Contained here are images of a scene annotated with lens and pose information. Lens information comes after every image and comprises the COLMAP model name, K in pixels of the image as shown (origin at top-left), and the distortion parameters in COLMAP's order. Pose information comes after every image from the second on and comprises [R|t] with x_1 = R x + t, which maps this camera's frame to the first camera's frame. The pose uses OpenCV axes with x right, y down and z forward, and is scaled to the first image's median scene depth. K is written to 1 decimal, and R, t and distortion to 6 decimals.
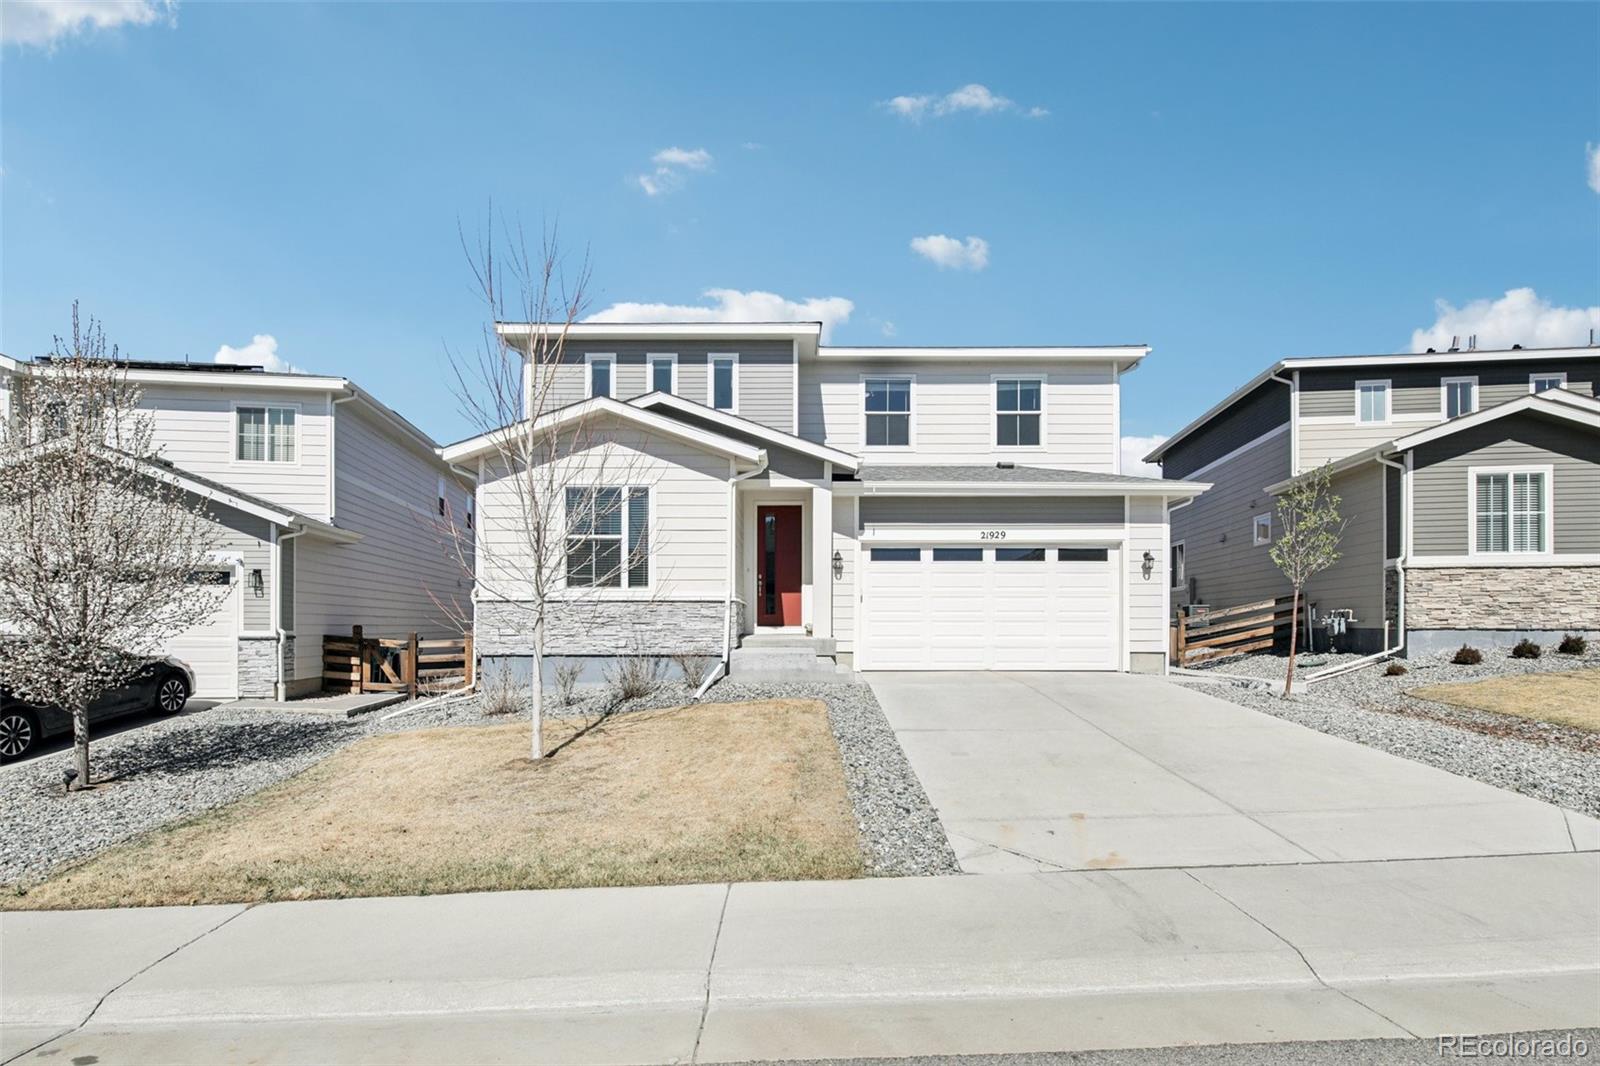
lens RADIAL K [[687.5, 0, 800.0], [0, 687.5, 533.0], [0, 0, 1]] dist [-0.000261, -0.007717]
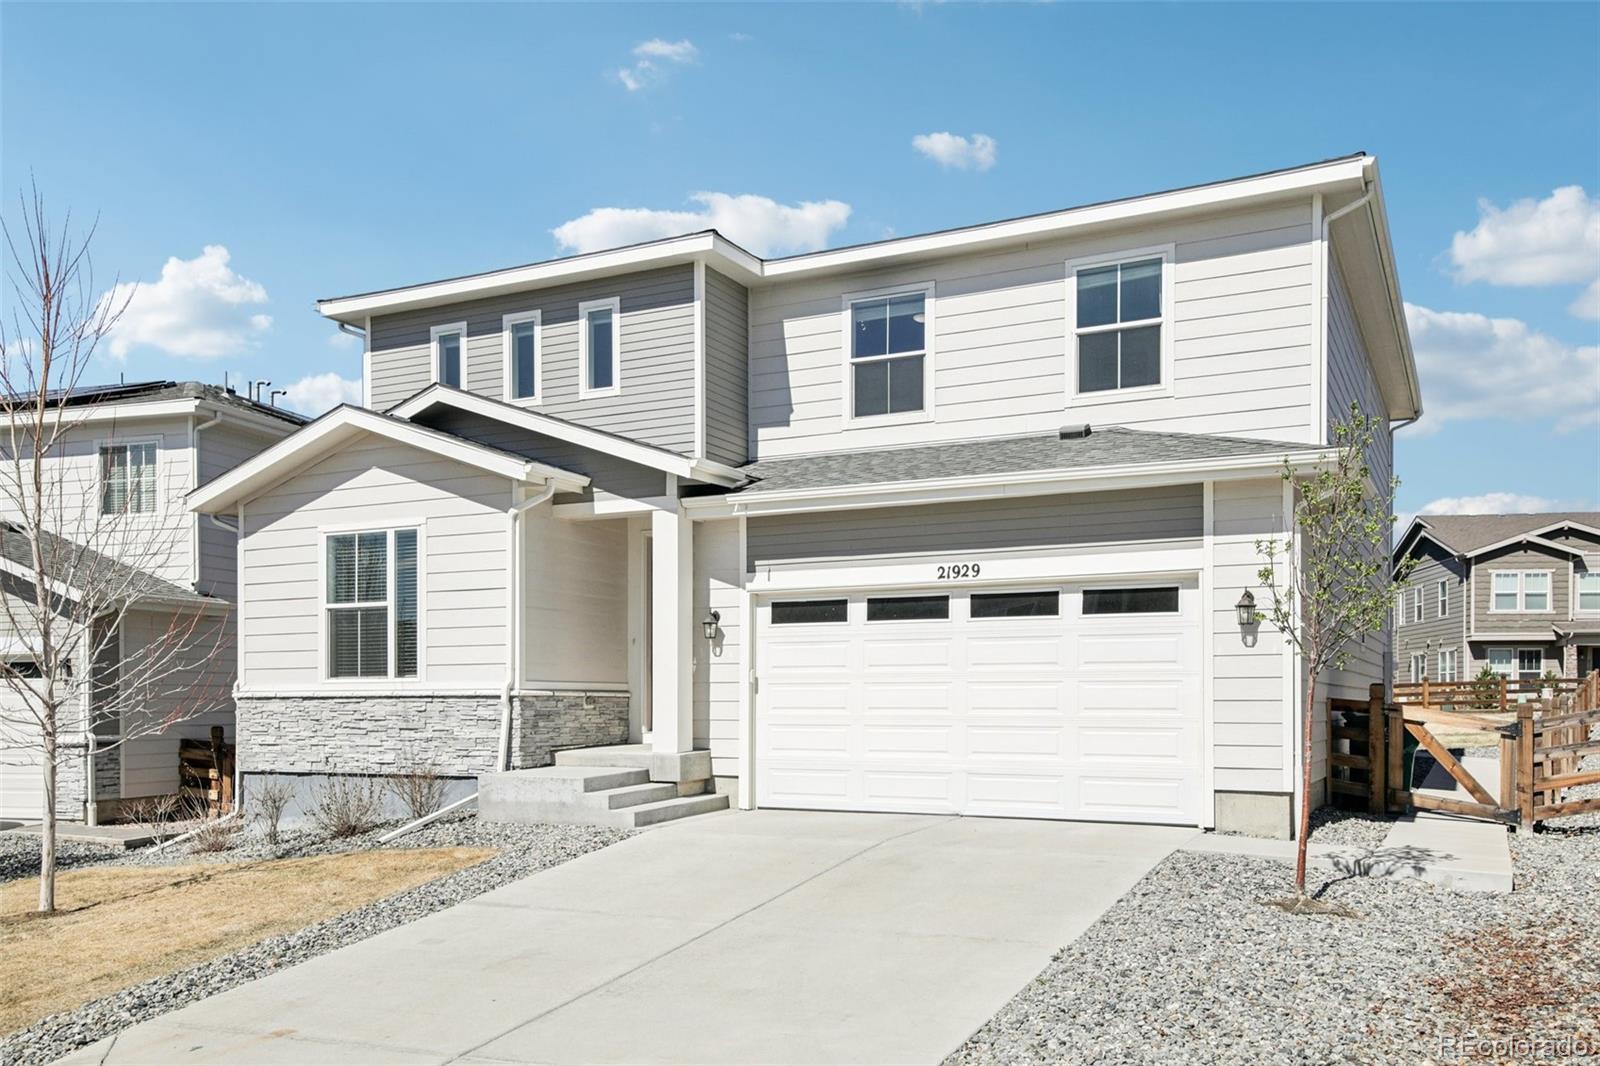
lens RADIAL K [[1221.7, 0, 728.7], [0, 1221.7, 559.2], [0, 0, 1]] dist [0.034273, 0.000439]
pose [[0.906156, -0.052835, -0.419631, 0.519962], [0.057330, 0.998353, -0.001903, -0.015481], [0.419041, -0.022333, 0.907693, 0.024033]]
